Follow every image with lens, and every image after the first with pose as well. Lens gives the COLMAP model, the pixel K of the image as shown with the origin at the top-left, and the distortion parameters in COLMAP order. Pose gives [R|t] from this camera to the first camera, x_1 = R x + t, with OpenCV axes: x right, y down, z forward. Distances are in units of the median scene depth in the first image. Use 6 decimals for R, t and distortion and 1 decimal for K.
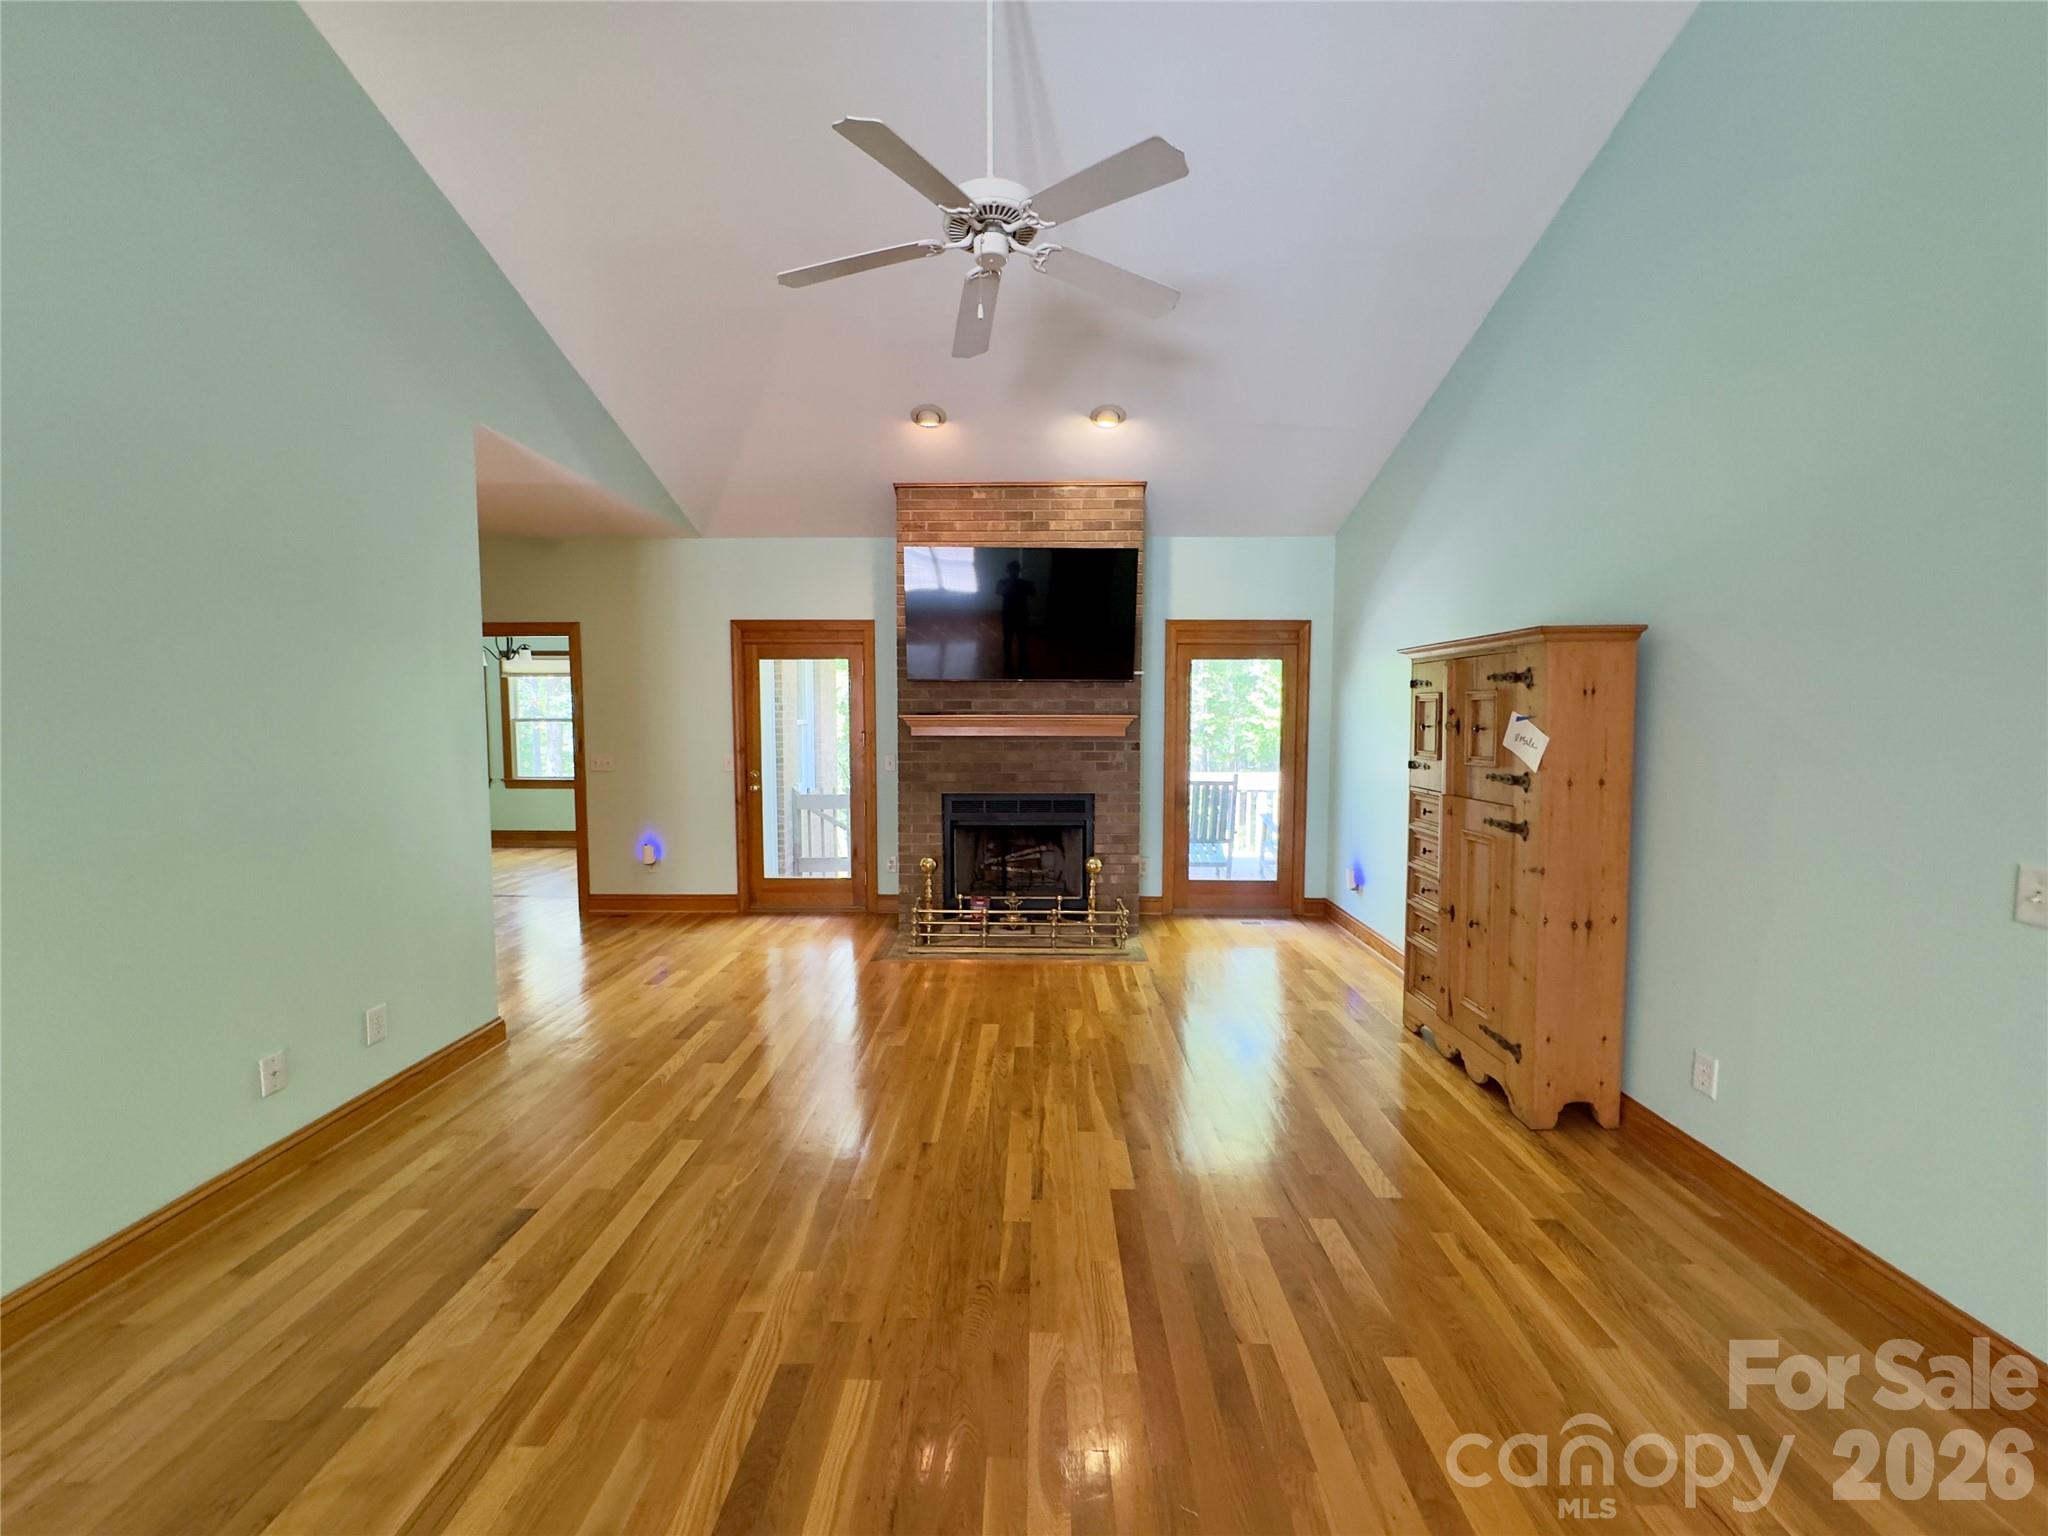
lens RADIAL K [[817.4, 0, 1024.0], [0, 817.4, 768.0], [0, 0, 1]] dist [-0.002286, -0.000140]
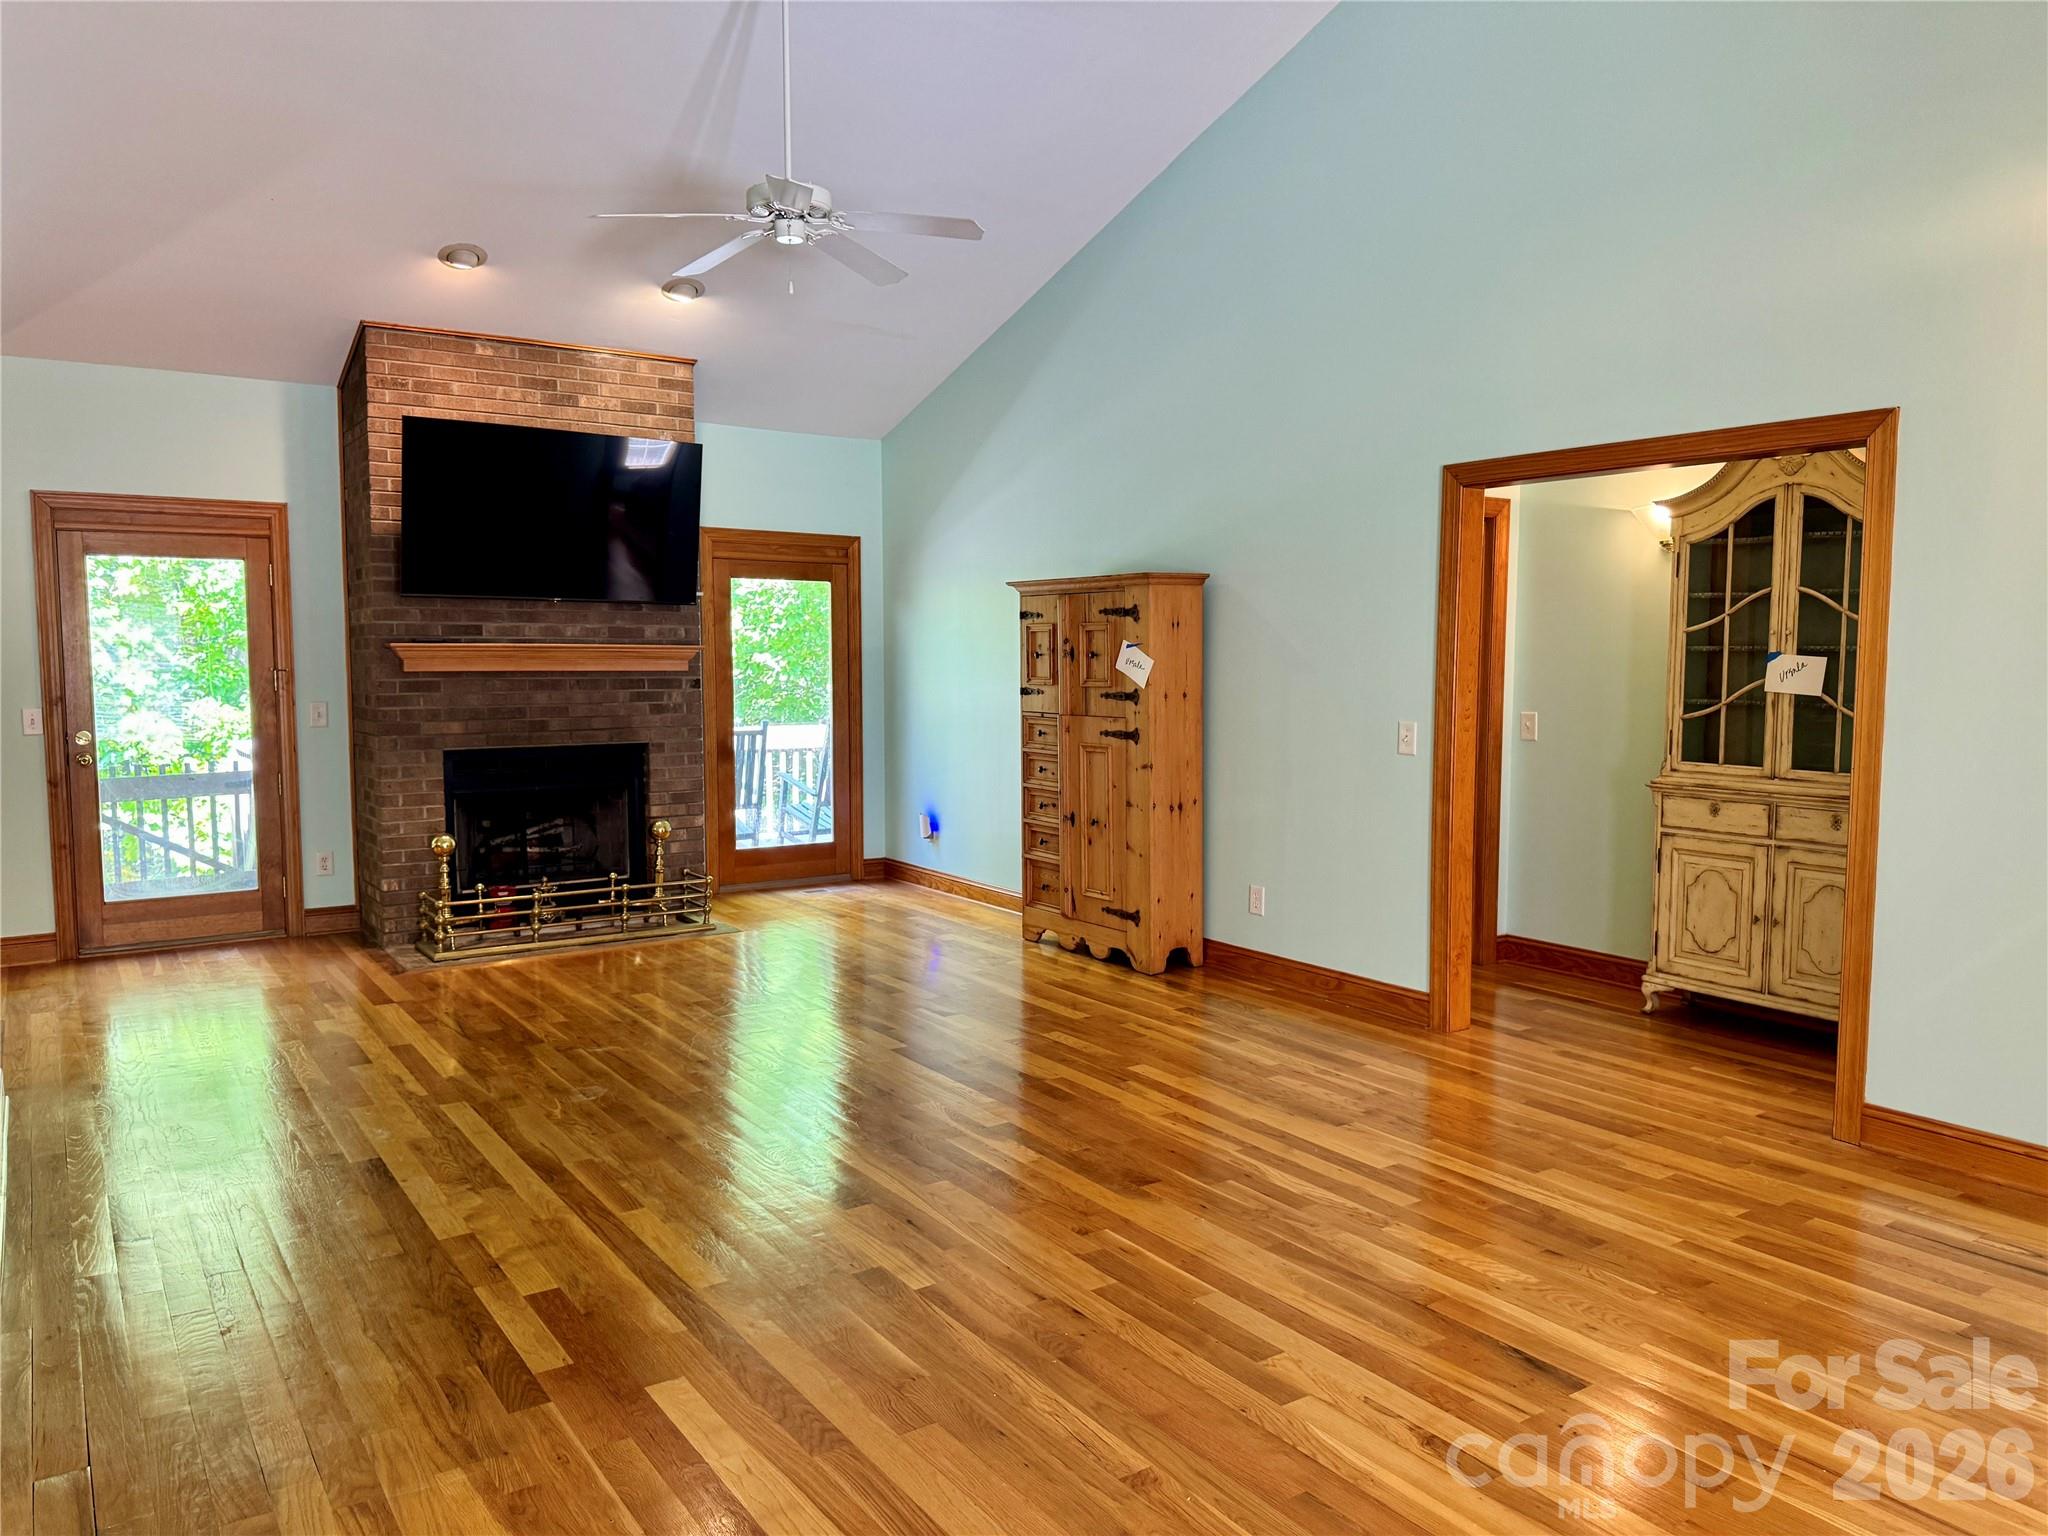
lens RADIAL K [[1445.9, 0, 1024.0], [0, 1445.9, 768.0], [0, 0, 1]] dist [0.191046, -0.424583]
pose [[0.815035, -0.046433, 0.577549, -0.636005], [0.039929, 0.998915, 0.023962, 0.052029], [-0.578035, 0.003531, 0.816004, -0.554642]]
